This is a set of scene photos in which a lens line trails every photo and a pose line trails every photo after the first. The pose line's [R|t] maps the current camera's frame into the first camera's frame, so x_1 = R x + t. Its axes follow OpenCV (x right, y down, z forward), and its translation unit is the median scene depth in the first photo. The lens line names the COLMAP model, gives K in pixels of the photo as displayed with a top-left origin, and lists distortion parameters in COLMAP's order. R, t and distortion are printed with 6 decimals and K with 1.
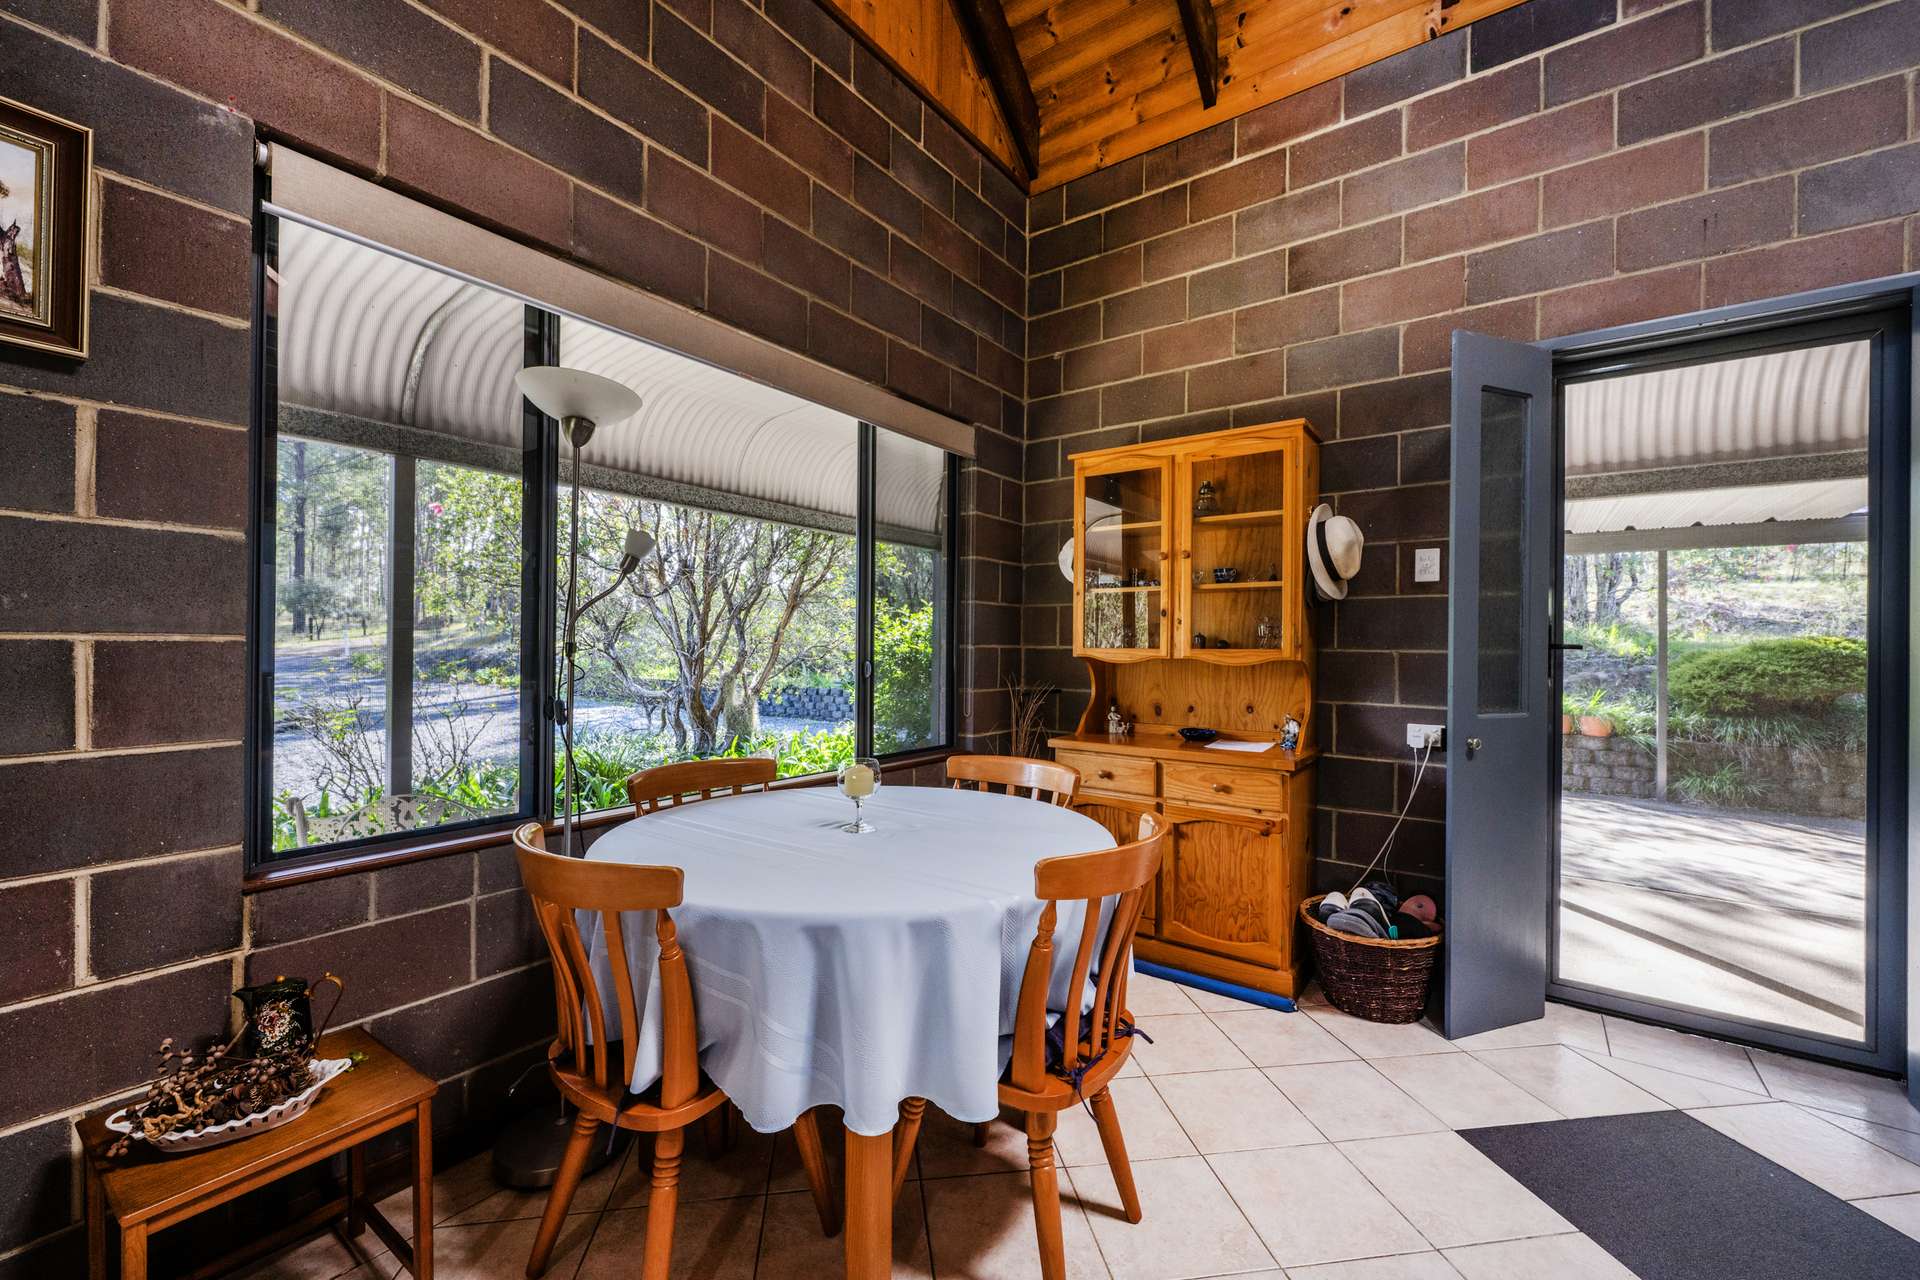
lens RADIAL K [[756.2, 0, 979.3], [0, 756.2, 656.0], [0, 0, 1]] dist [-0.000326, -0.000227]
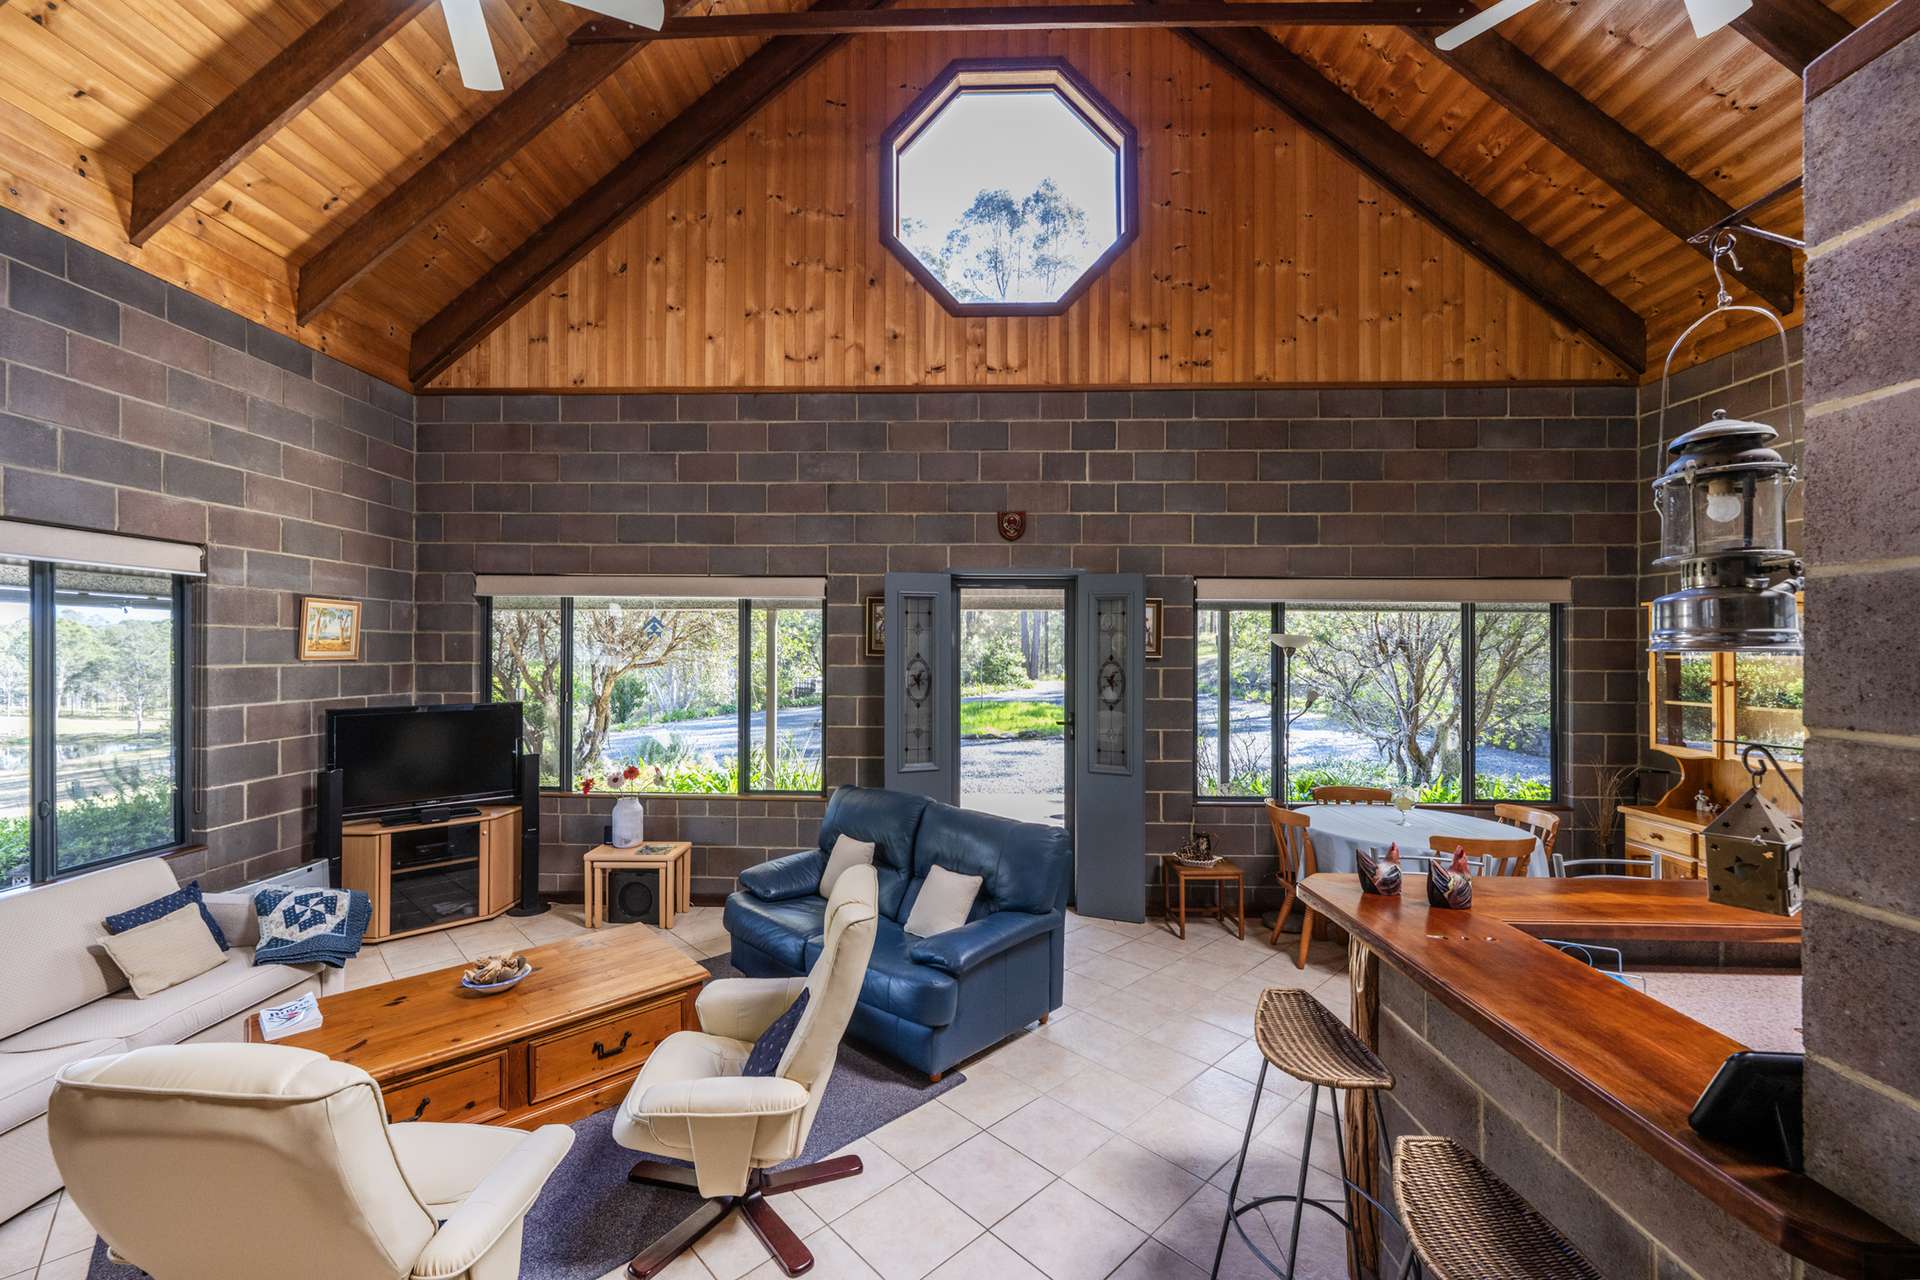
lens RADIAL K [[805.9, 0, 900.1], [0, 805.9, 627.9], [0, 0, 1]] dist [-0.006809, 0.000435]
pose [[0.527215, -0.027852, -0.849276, 0.617347], [-0.007798, 0.999262, -0.037611, -0.146362], [0.849696, 0.026452, 0.526608, -0.884466]]
